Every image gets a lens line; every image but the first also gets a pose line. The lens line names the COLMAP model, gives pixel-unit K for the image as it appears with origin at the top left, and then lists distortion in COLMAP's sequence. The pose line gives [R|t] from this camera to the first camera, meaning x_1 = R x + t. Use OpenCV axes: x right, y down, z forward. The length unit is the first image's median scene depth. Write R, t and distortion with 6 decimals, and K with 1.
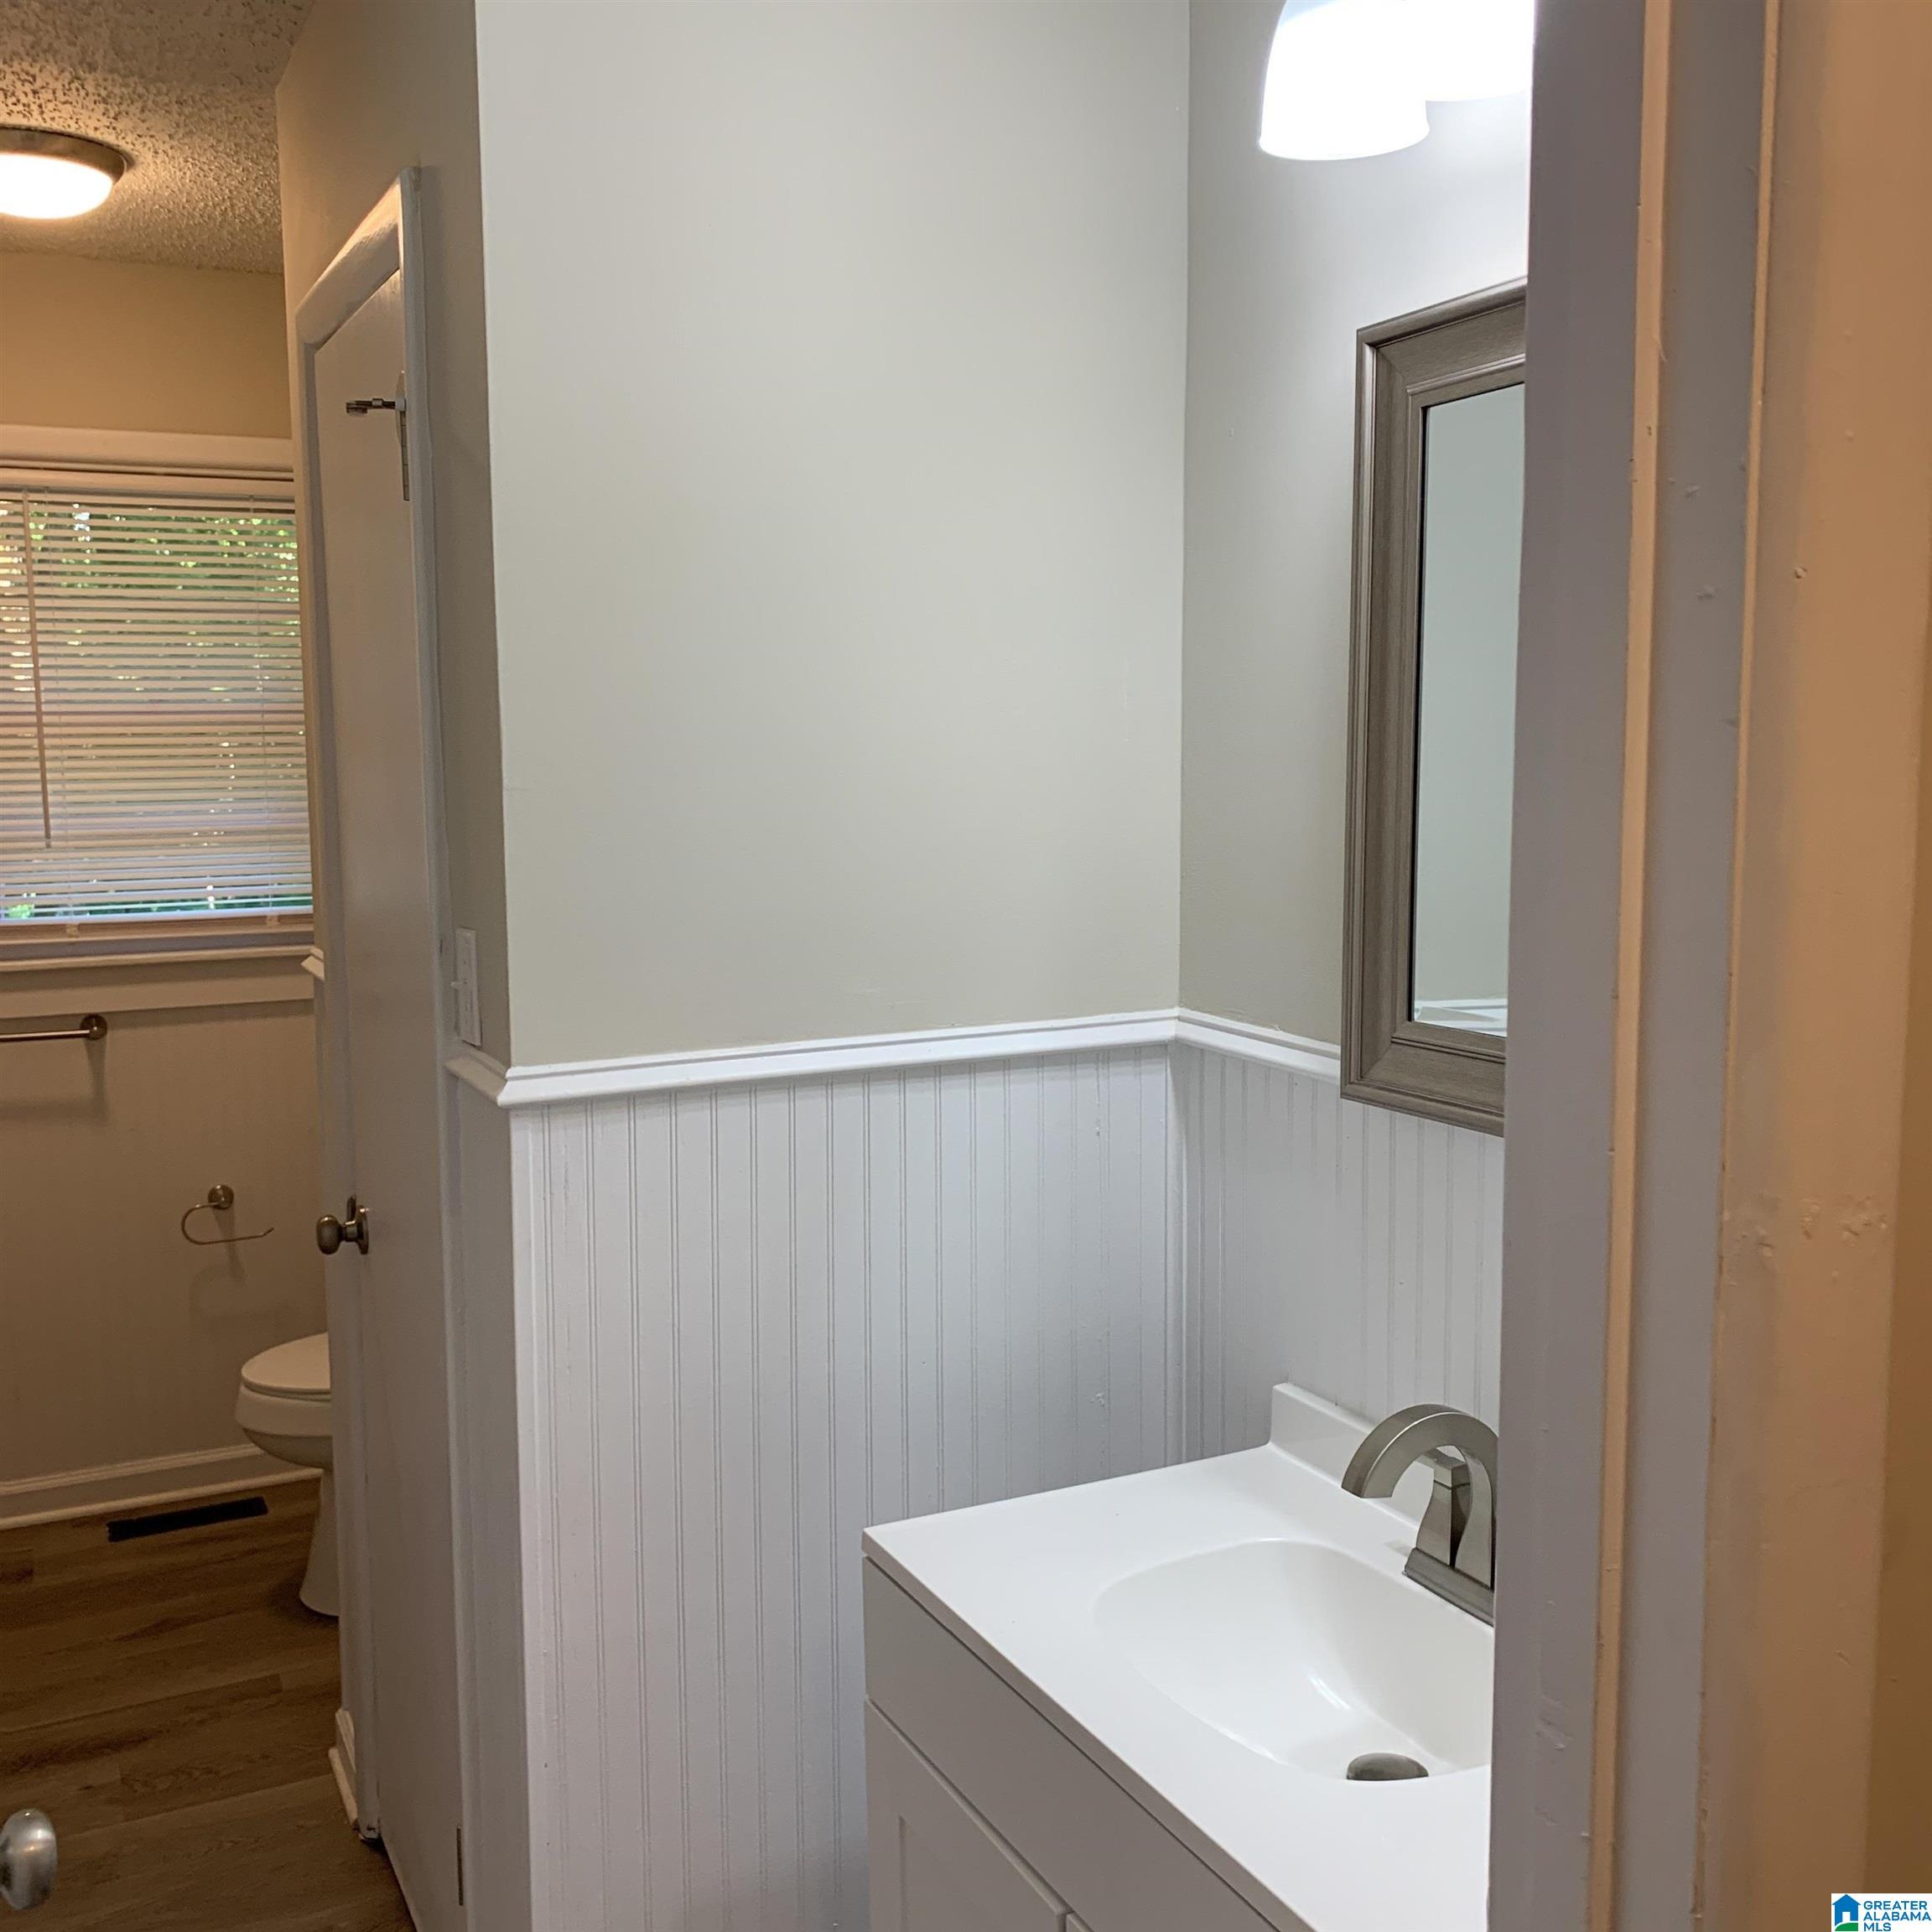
lens RADIAL K [[1955.1, 0, 966.0], [0, 1955.1, 966.0], [0, 0, 1]] dist [0.077543, -0.114997]
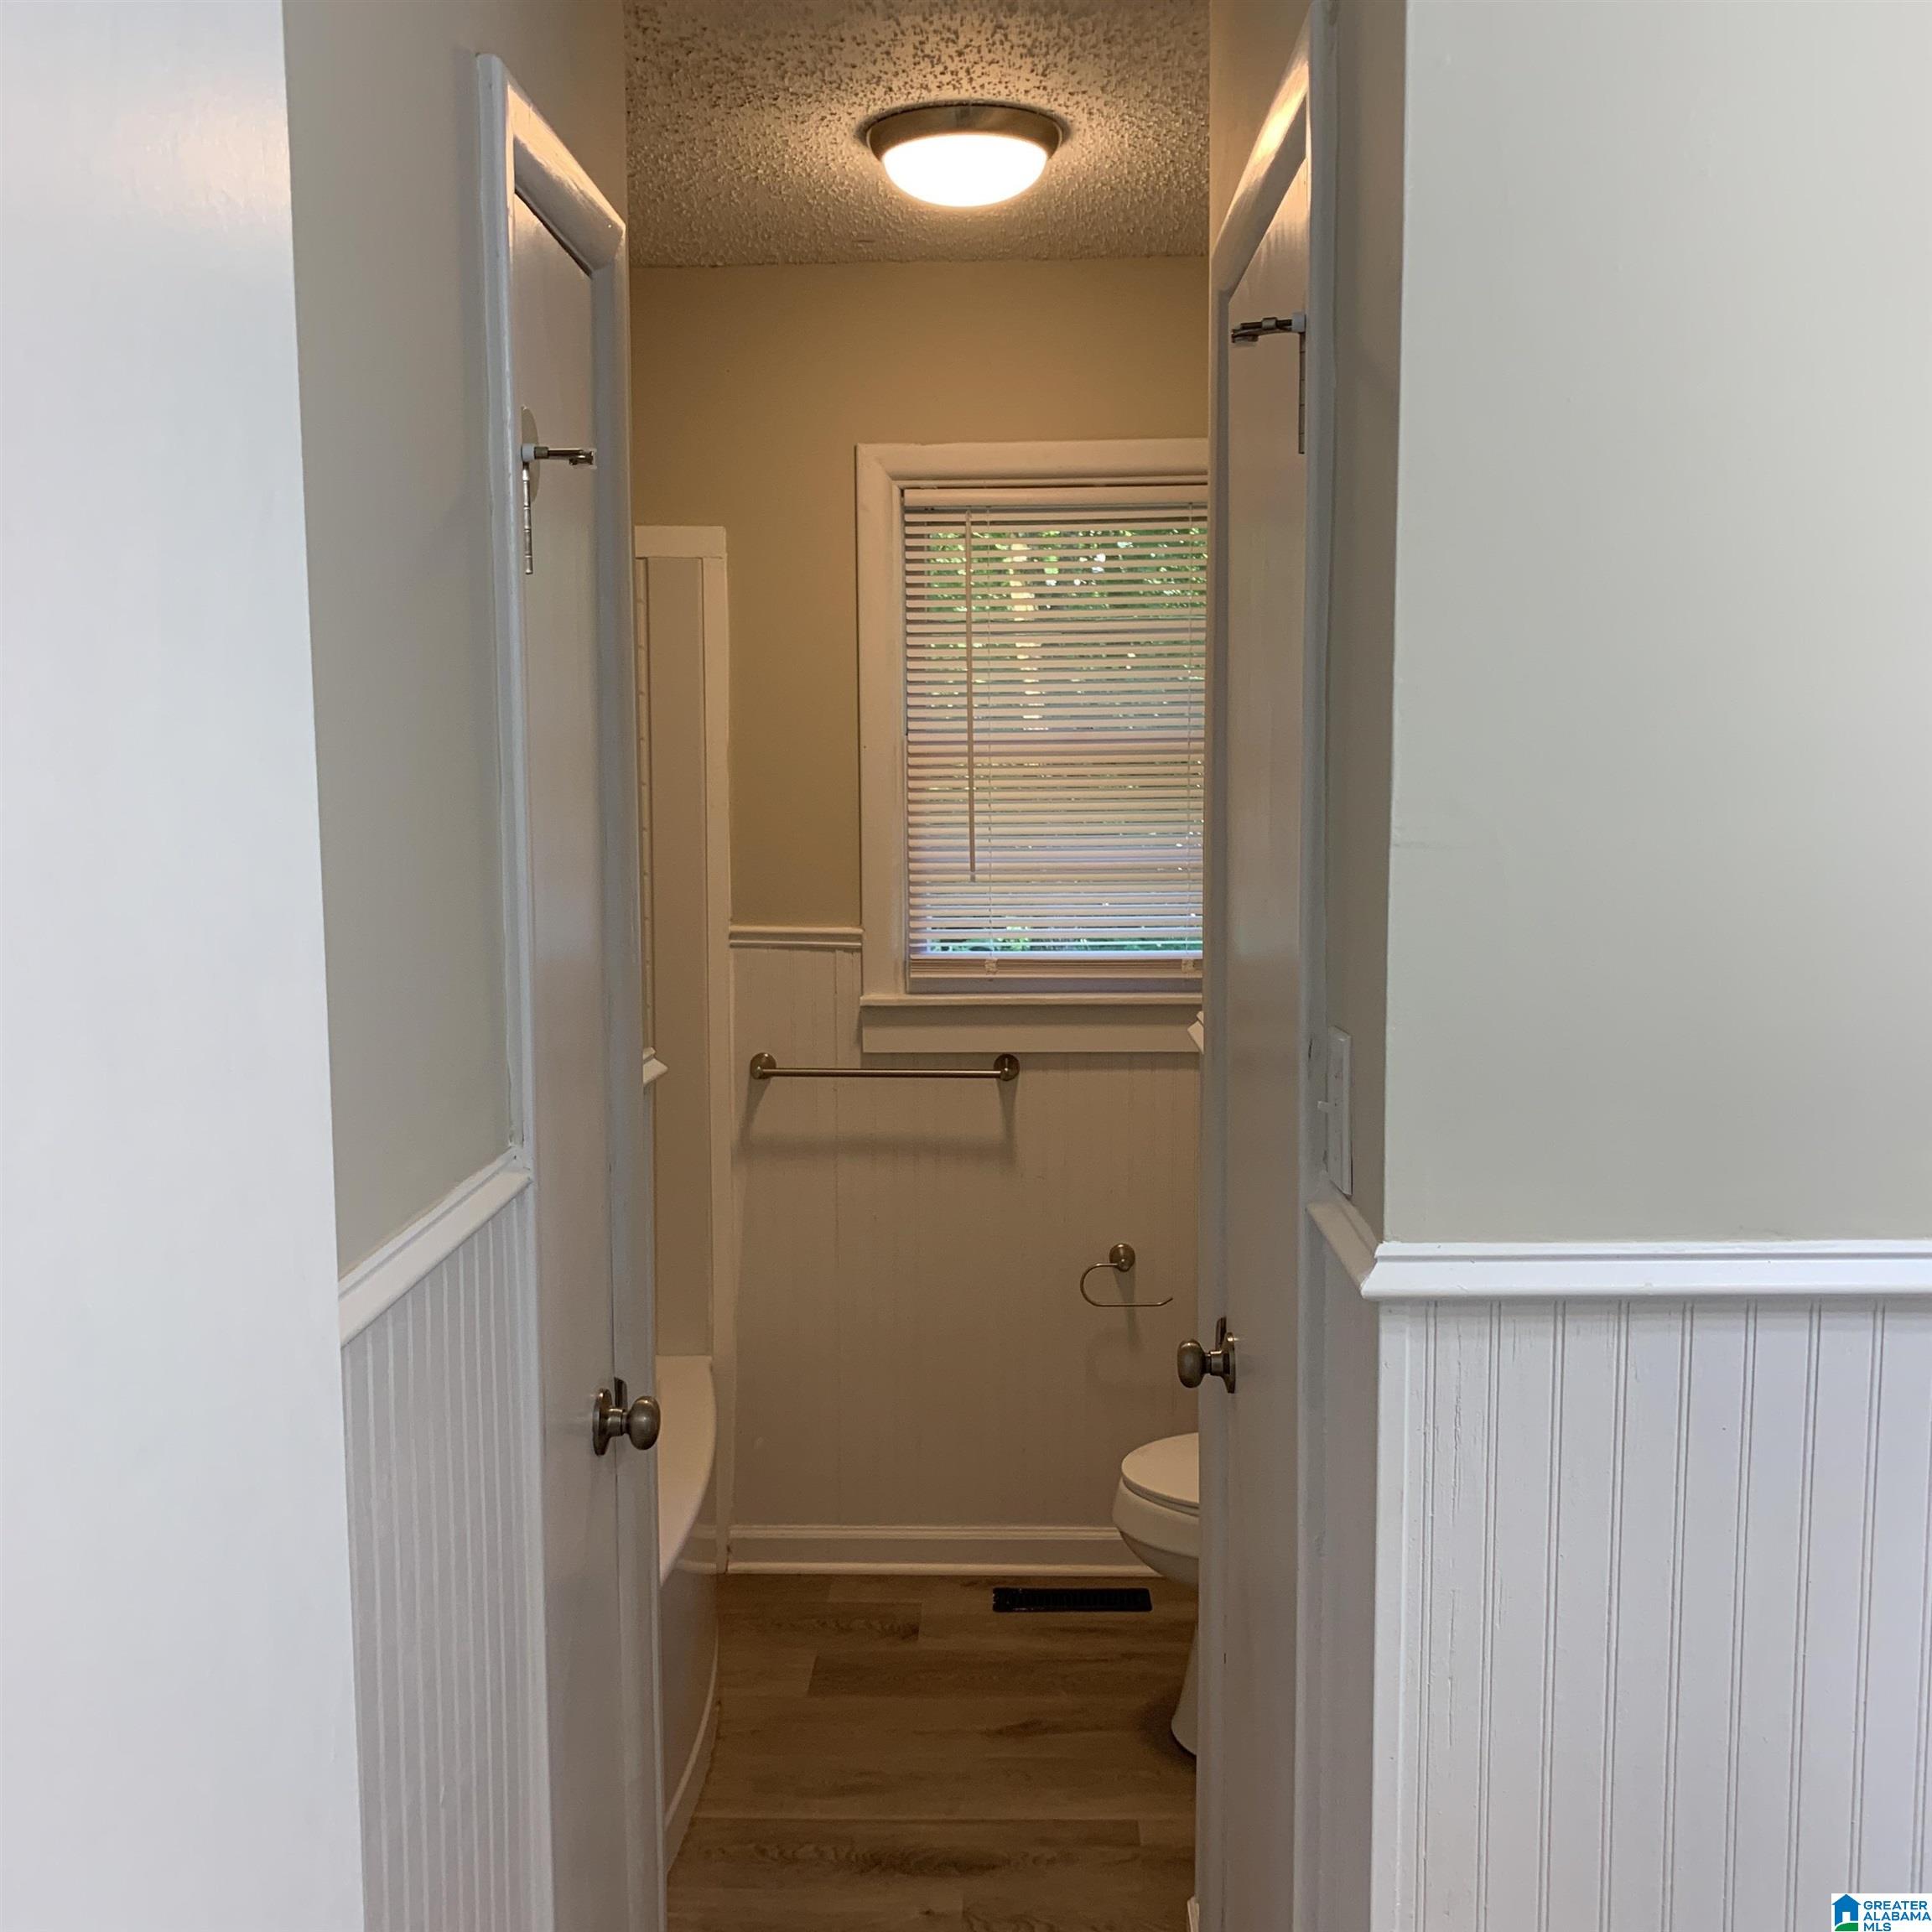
lens RADIAL K [[1960.6, 0, 985.0], [0, 1960.6, 955.0], [0, 0, 1]] dist [0.106748, -0.296808]
pose [[0.889938, 0.047256, -0.453627, -0.029133], [-0.055896, 0.998421, -0.005650, -0.024648], [0.452644, 0.030384, 0.891174, 0.199278]]
